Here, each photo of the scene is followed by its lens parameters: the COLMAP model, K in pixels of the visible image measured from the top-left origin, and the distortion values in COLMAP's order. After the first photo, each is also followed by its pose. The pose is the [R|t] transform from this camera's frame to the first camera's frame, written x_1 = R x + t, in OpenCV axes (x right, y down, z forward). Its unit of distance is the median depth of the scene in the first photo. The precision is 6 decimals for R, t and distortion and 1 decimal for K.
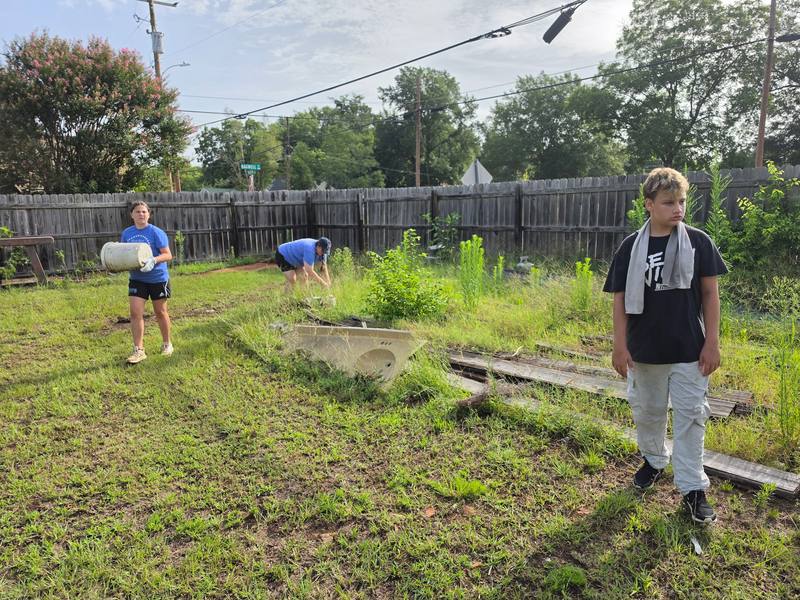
lens RADIAL K [[548.9, 0, 402.1], [0, 548.9, 300.9], [0, 0, 1]] dist [0.062105, -0.077018]
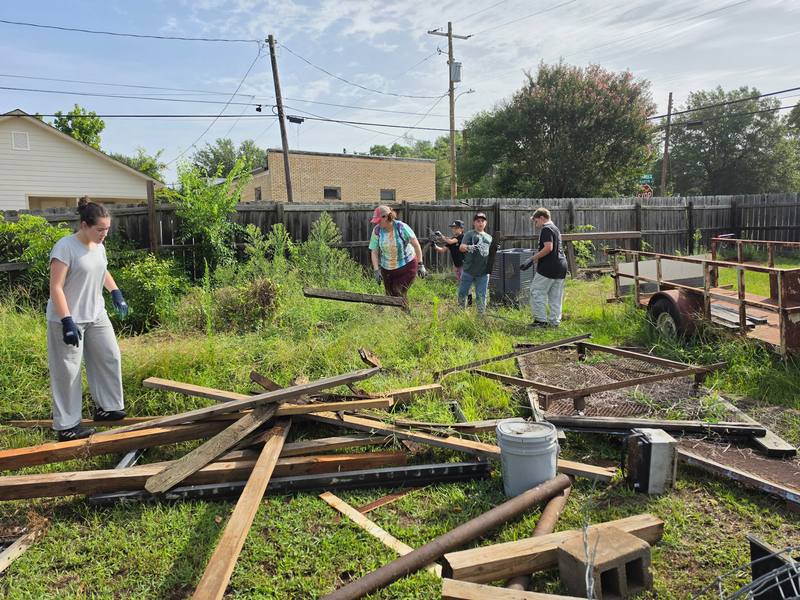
lens RADIAL K [[548.9, 0, 398.9], [0, 548.9, 300.6], [0, 0, 1]] dist [0.062105, -0.077018]
pose [[0.989020, 0.015060, -0.147014, -0.249893], [-0.020852, 0.999063, -0.037931, 0.022195], [0.146305, 0.040580, 0.988407, -0.059048]]
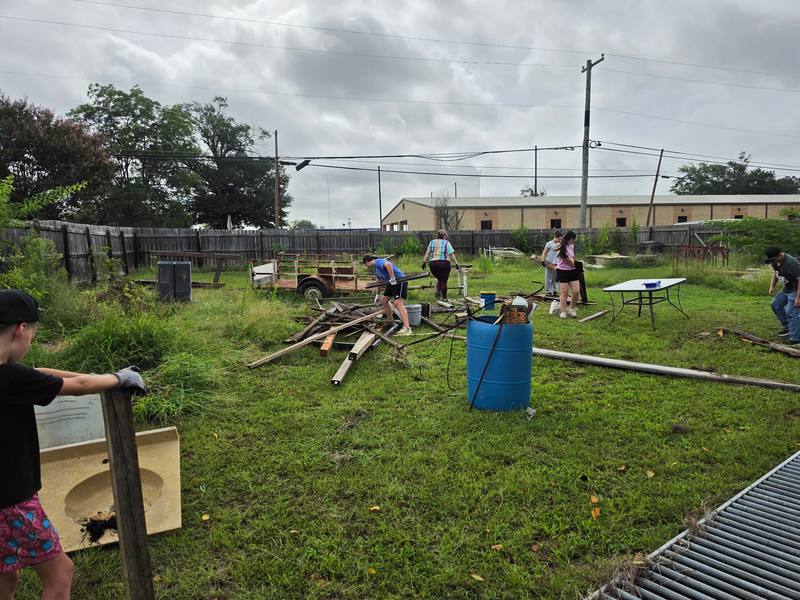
lens RADIAL K [[555.5, 0, 397.5], [0, 555.5, 310.7], [0, 0, 1]] dist [0.024810, -0.049647]
pose [[0.428081, -0.087135, 0.899530, -0.459001], [0.153658, 0.987866, 0.022567, 0.031718], [-0.890582, 0.128559, 0.436276, -0.078691]]
